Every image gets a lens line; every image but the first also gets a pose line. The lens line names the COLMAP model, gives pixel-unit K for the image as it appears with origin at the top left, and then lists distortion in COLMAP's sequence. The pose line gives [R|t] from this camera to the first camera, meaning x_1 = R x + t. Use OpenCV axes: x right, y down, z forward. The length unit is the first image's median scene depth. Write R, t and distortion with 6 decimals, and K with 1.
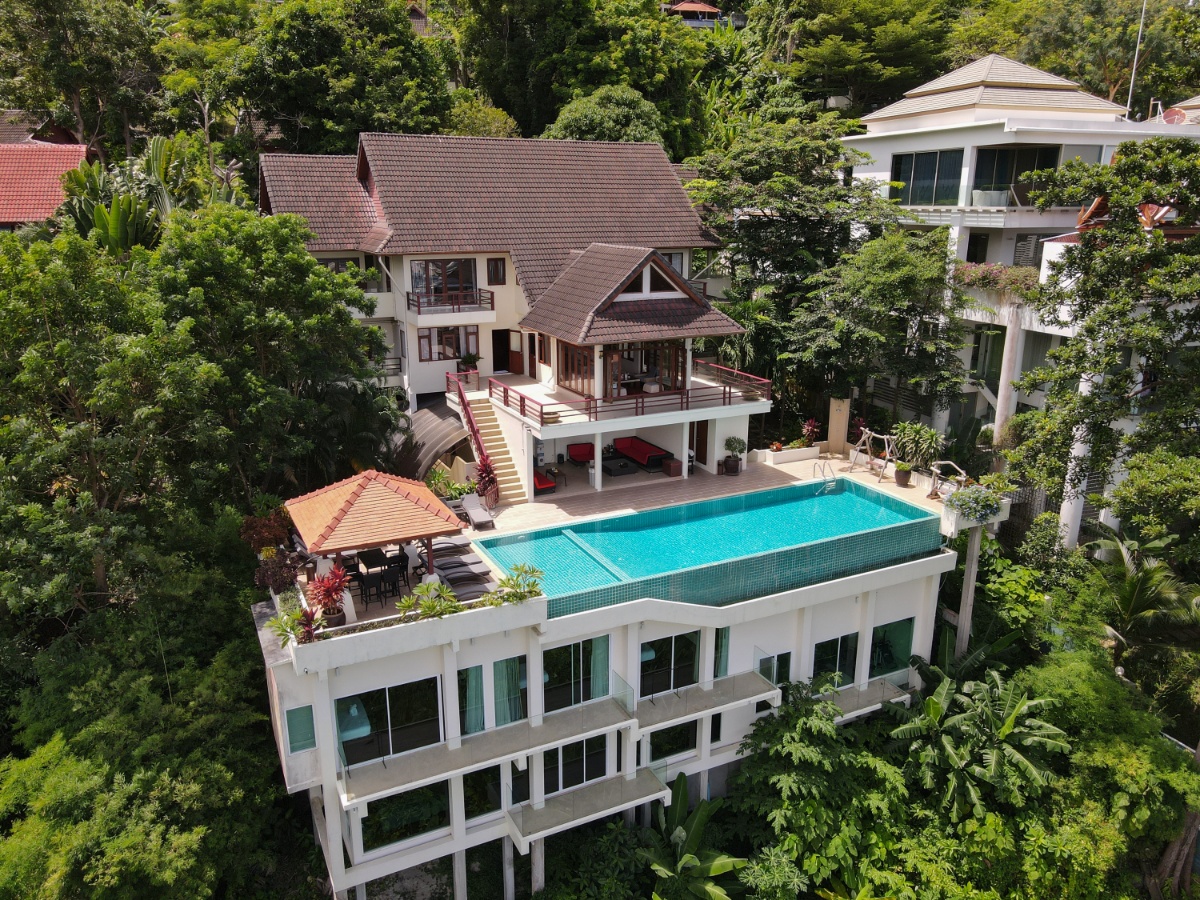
lens RADIAL K [[878.3, 0, 596.0], [0, 878.3, 451.1], [0, 0, 1]] dist [0.011153, -0.011169]
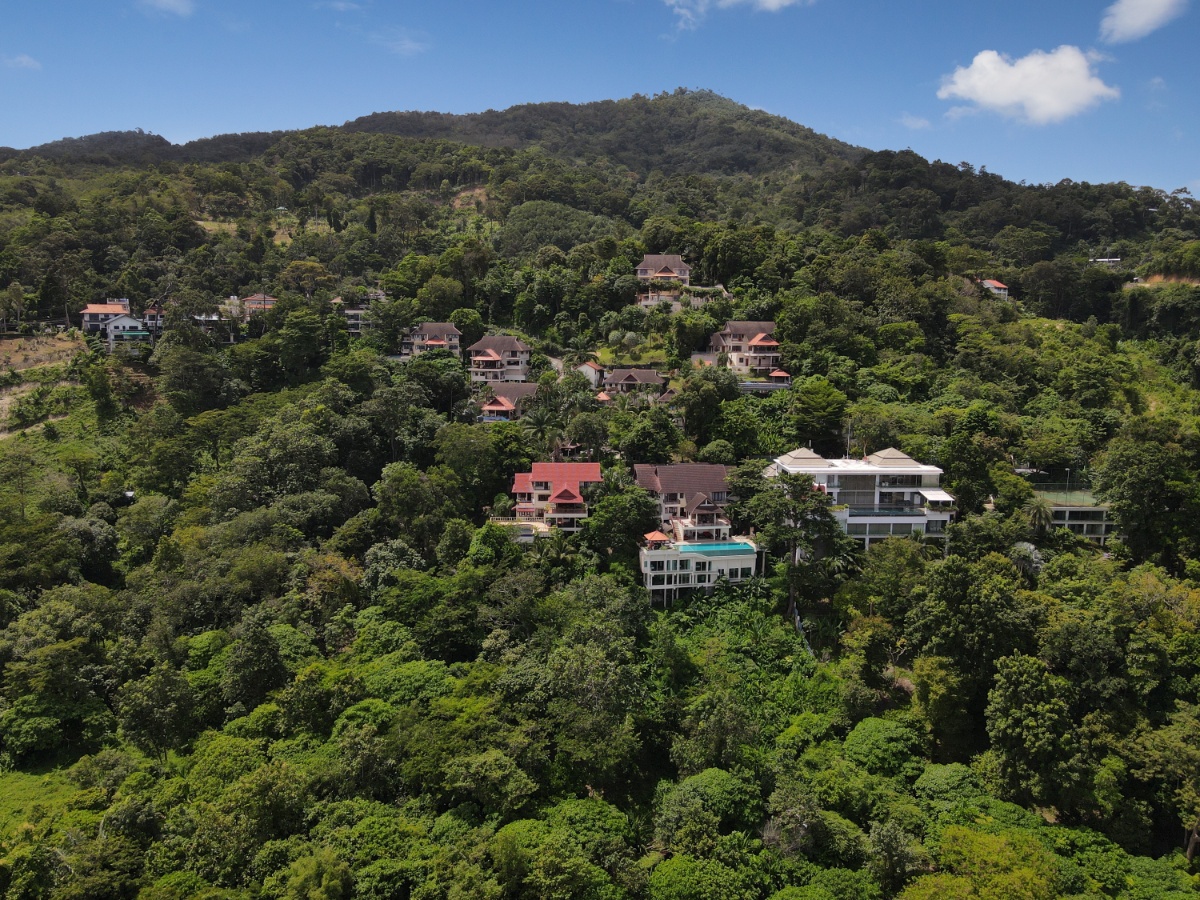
lens RADIAL K [[878.3, 0, 603.7], [0, 878.3, 448.2], [0, 0, 1]] dist [0.011153, -0.011169]
pose [[0.963421, 0.043729, -0.264401, 0.861879], [-0.081260, 0.987816, -0.132723, 0.249904], [0.255376, 0.149353, 0.955236, -4.385535]]
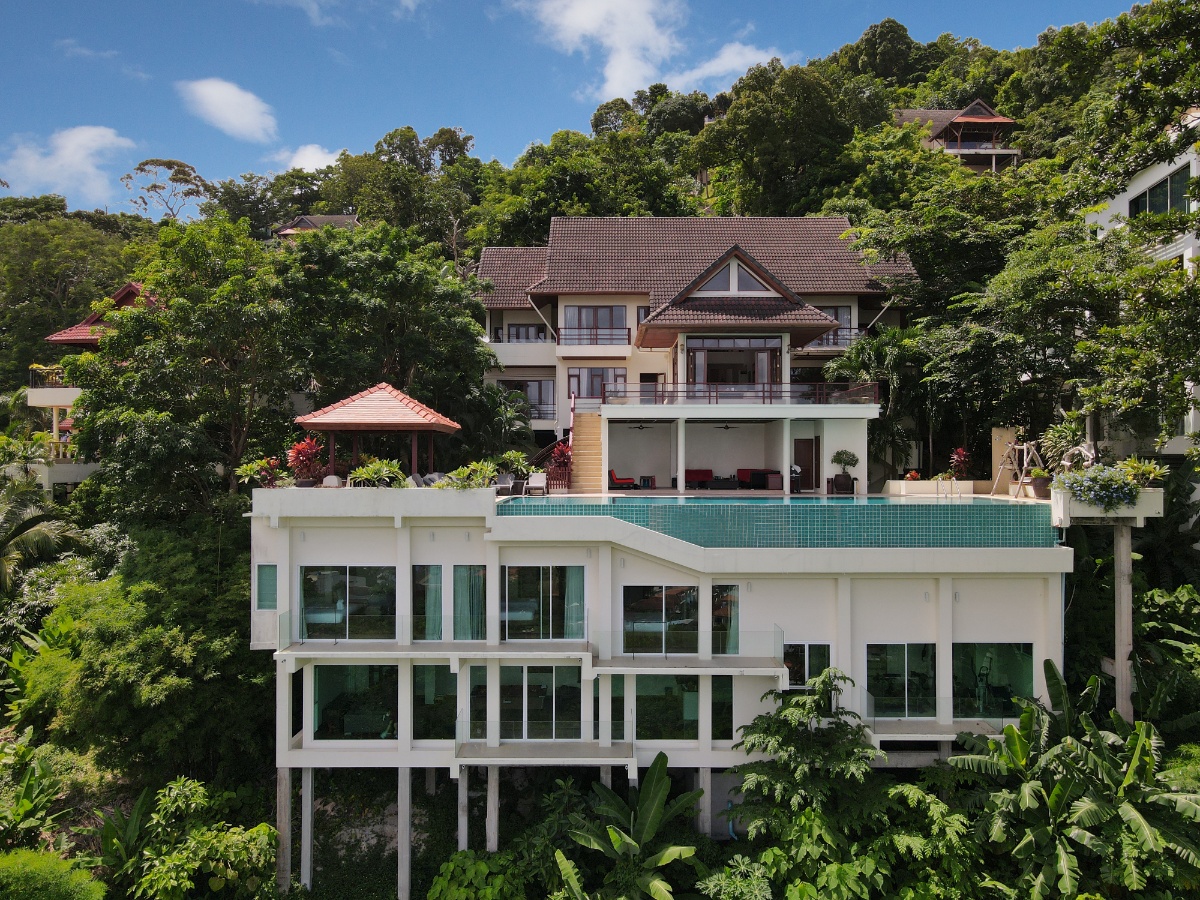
lens RADIAL K [[878.3, 0, 596.8], [0, 878.3, 451.8], [0, 0, 1]] dist [0.011153, -0.011169]
pose [[0.891139, -0.005003, -0.453703, 0.365673], [-0.122591, 0.960095, -0.251374, 0.261311], [0.436855, 0.279629, 0.854965, 0.130607]]
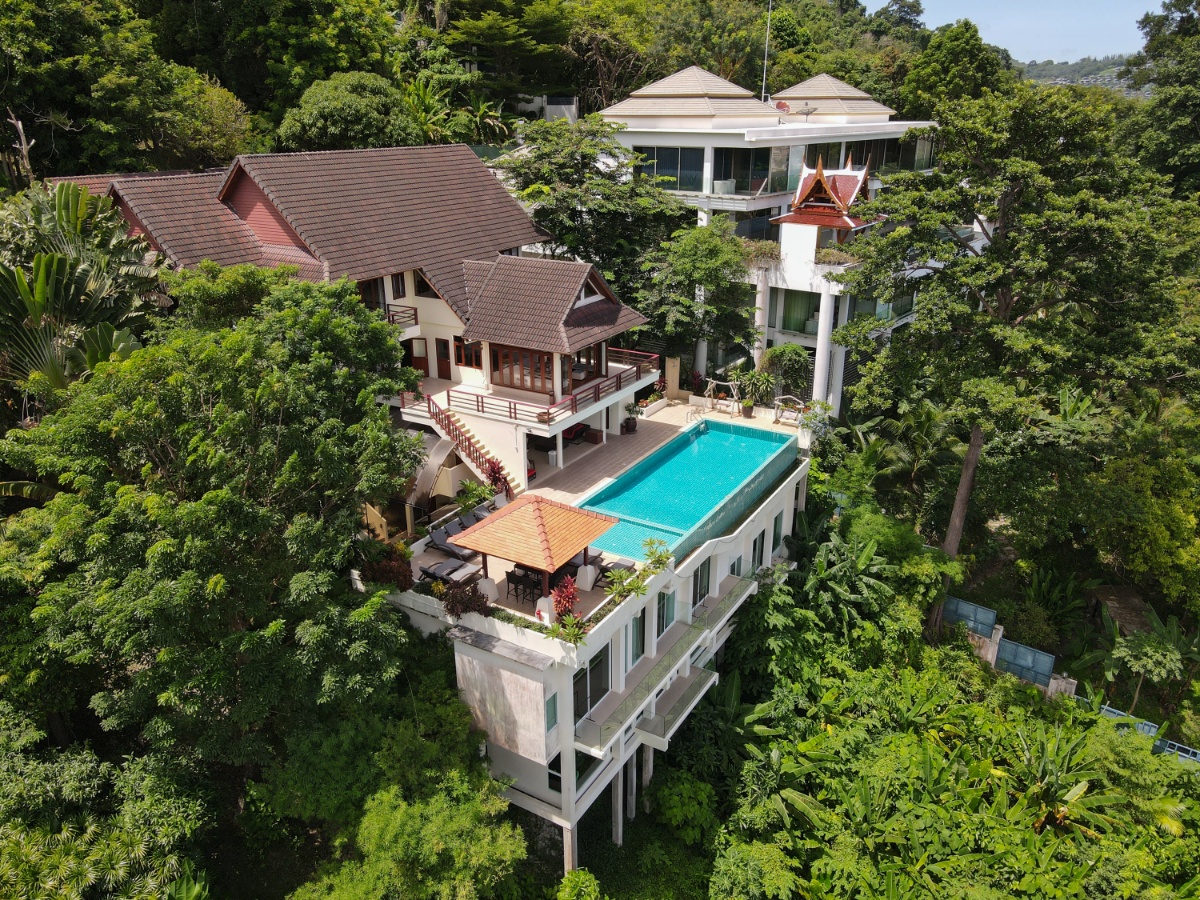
lens RADIAL K [[878.3, 0, 599.7], [0, 878.3, 446.8], [0, 0, 1]] dist [0.011153, -0.011169]
pose [[0.839030, -0.200122, 0.505944, -0.564564], [0.151864, 0.979080, 0.135424, -0.140990], [-0.522461, -0.036790, 0.851869, -0.043318]]
